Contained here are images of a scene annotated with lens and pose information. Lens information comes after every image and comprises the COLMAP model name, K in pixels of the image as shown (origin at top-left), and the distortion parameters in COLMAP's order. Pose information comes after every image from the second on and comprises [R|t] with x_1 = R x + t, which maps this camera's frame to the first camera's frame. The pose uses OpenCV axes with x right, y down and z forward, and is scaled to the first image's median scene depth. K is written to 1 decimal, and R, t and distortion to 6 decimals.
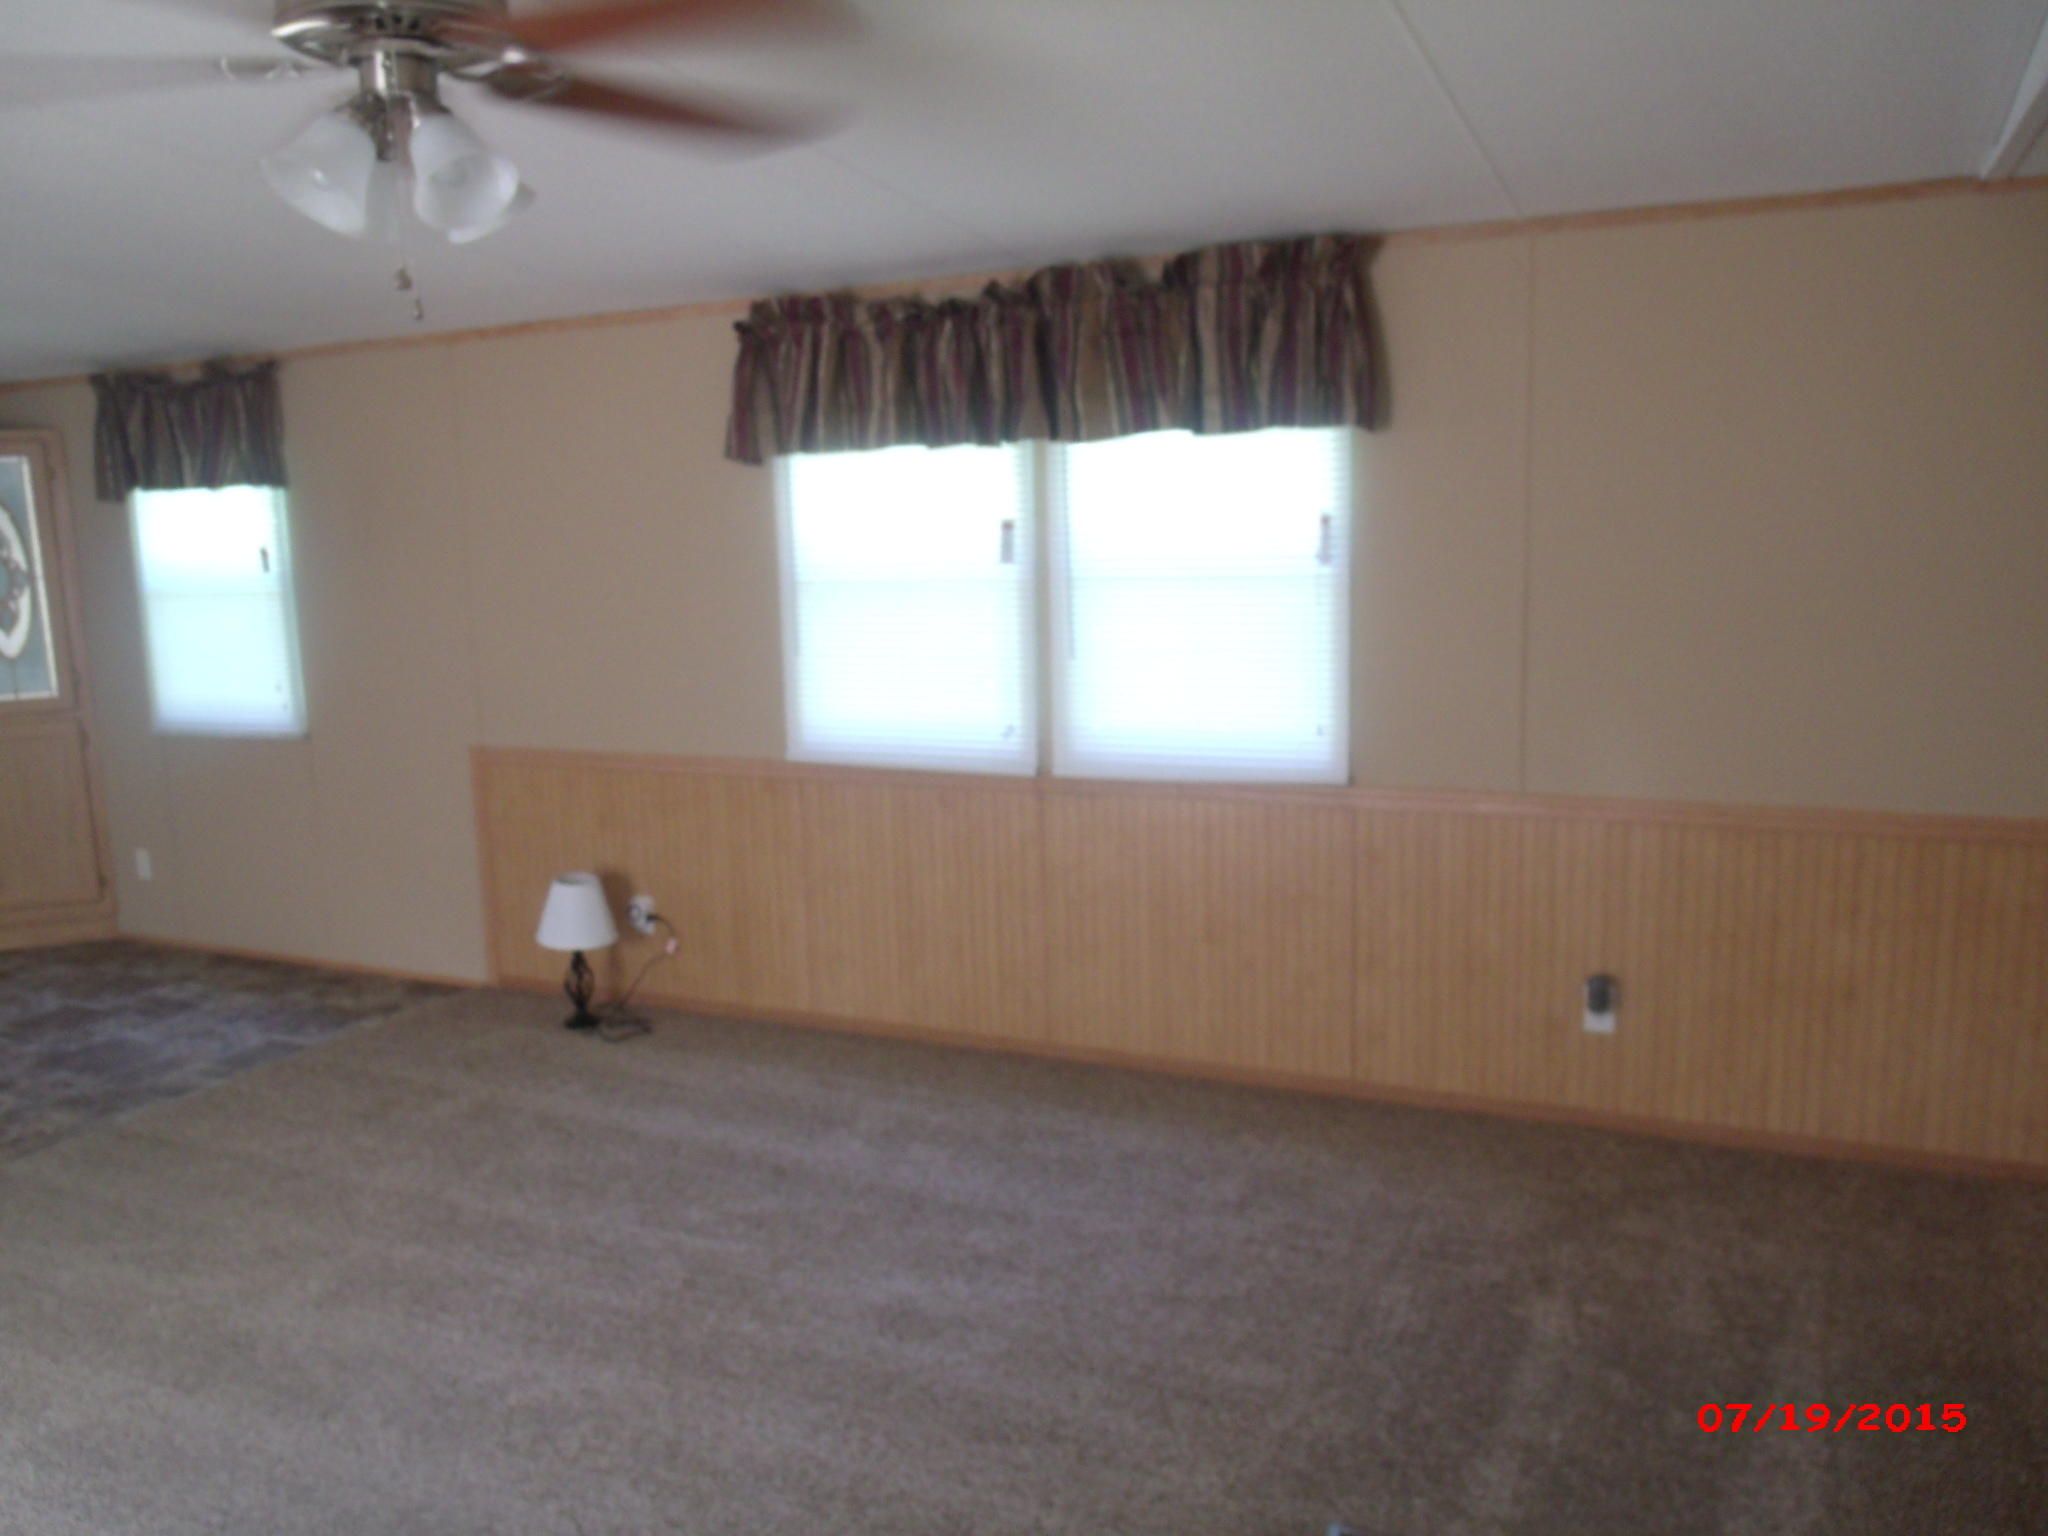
lens RADIAL K [[1382.2, 0, 1085.3], [0, 1382.2, 754.6], [0, 0, 1]] dist [-0.043339, -0.001893]
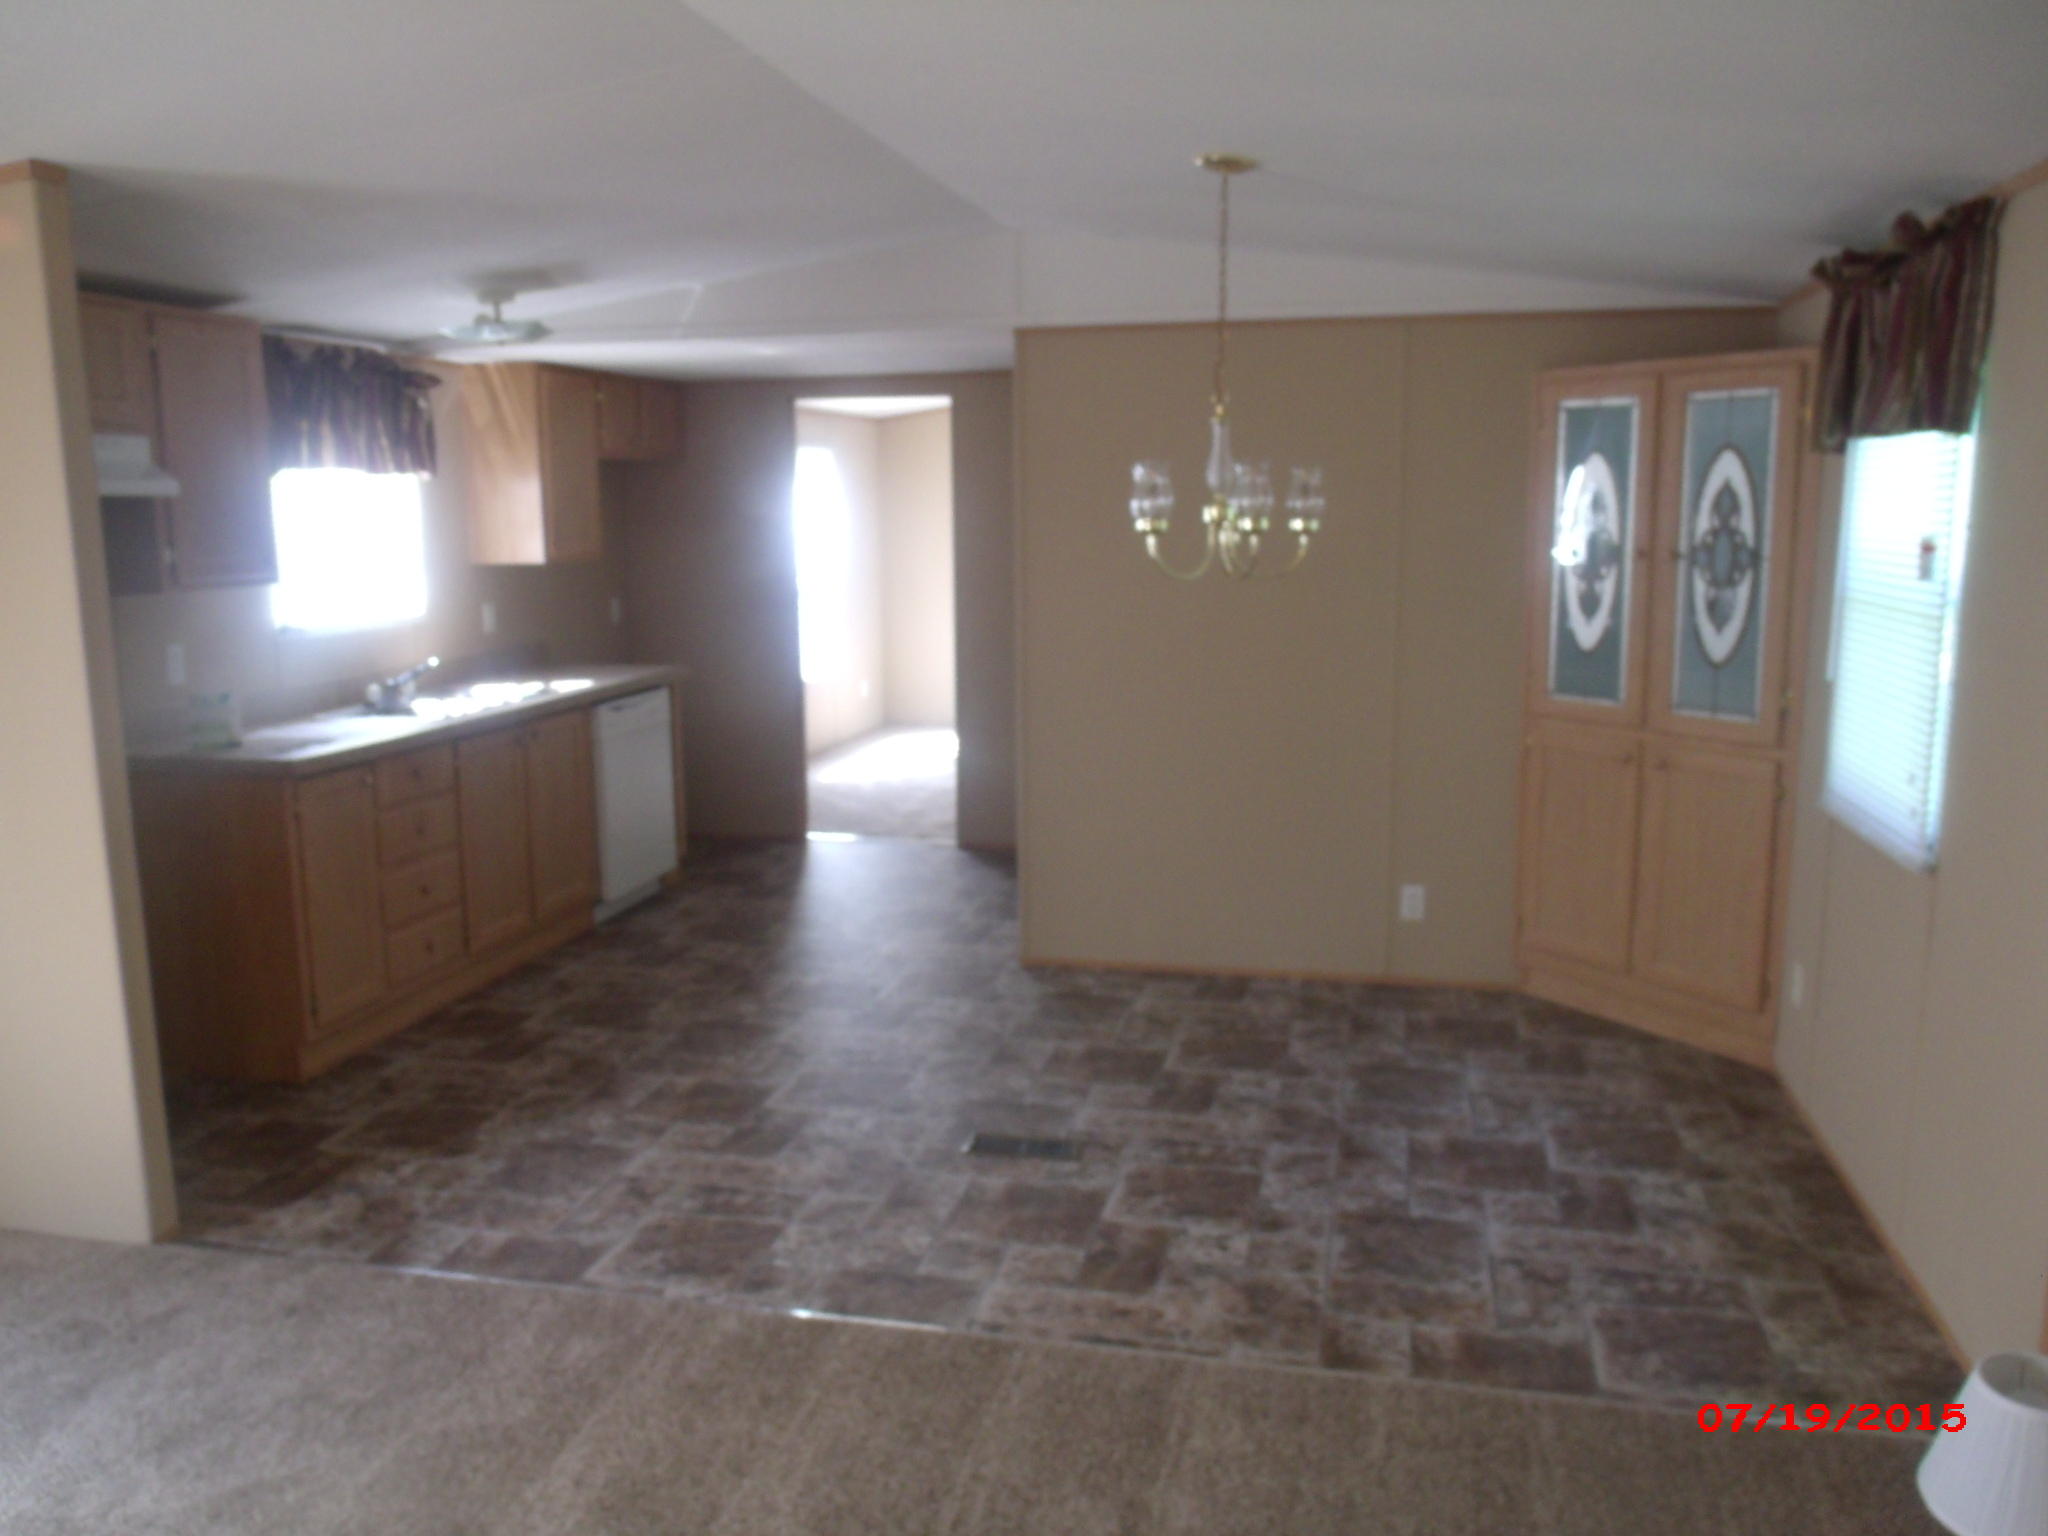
lens RADIAL K [[1614.6, 0, 1024.0], [0, 1614.6, 768.0], [0, 0, 1]] dist [-0.041484, 0.009458]
pose [[0.143890, 0.182466, -0.972626, 0.013696], [-0.162921, 0.973811, 0.158586, -0.094616], [0.976090, 0.135642, 0.169849, 0.488129]]
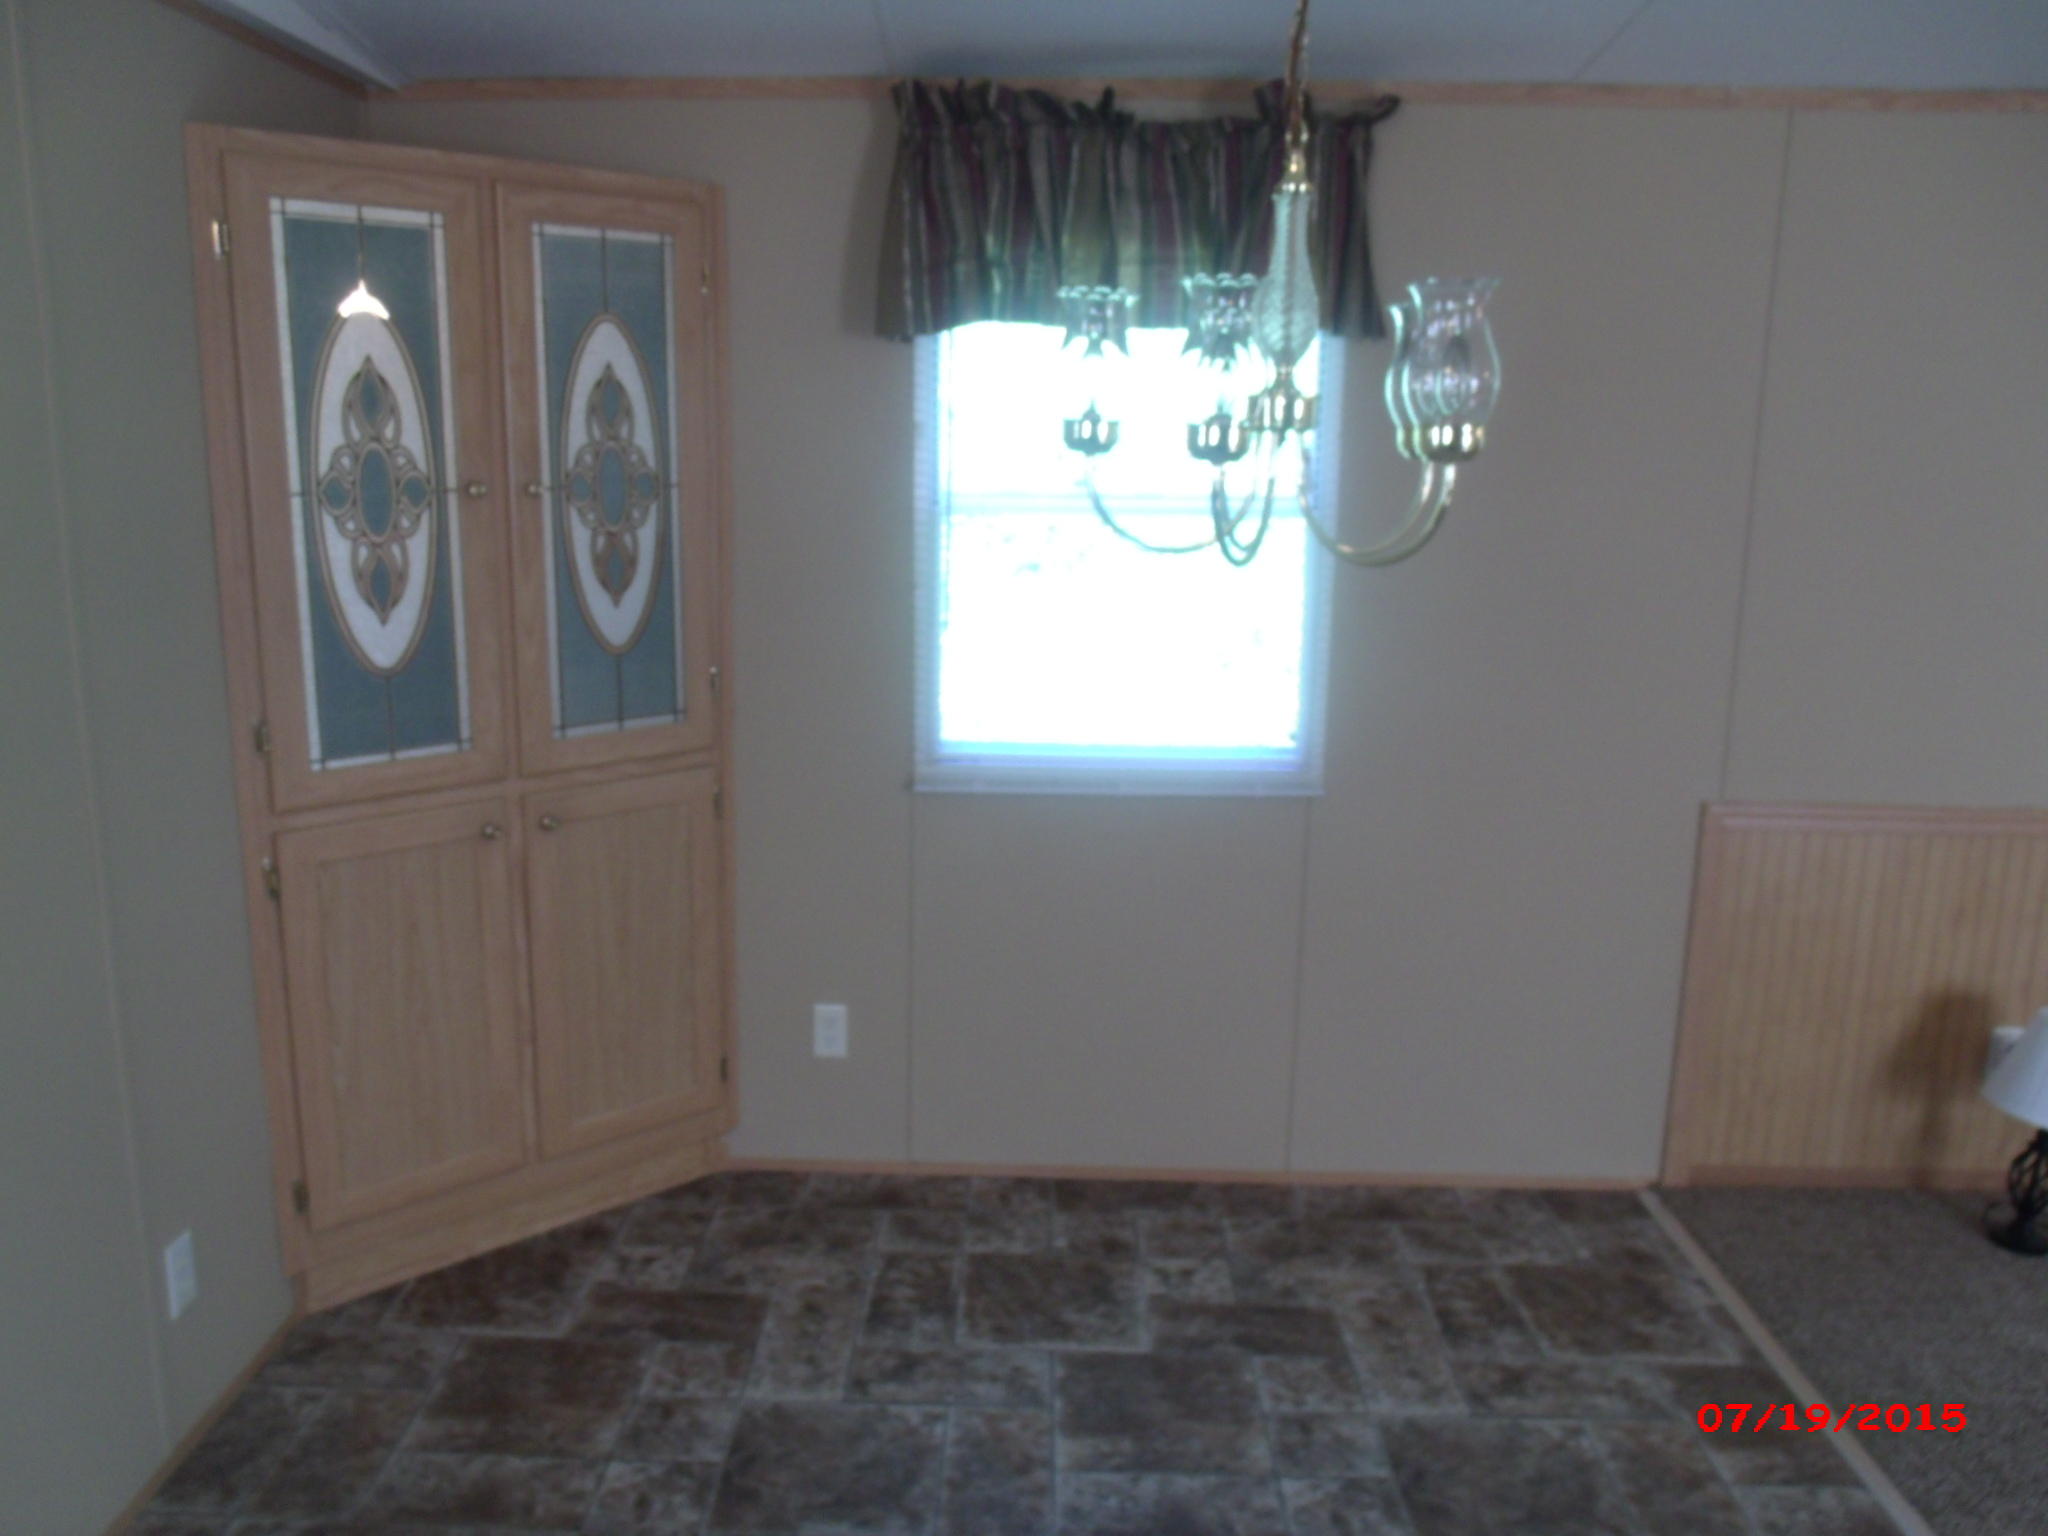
lens RADIAL K [[1614.6, 0, 1024.0], [0, 1614.6, 768.0], [0, 0, 1]] dist [-0.041484, 0.009458]
pose [[0.947319, -0.036916, 0.318158, -0.853229], [0.024698, 0.998797, 0.042354, -0.050051], [-0.319339, -0.032265, 0.947091, 0.396490]]
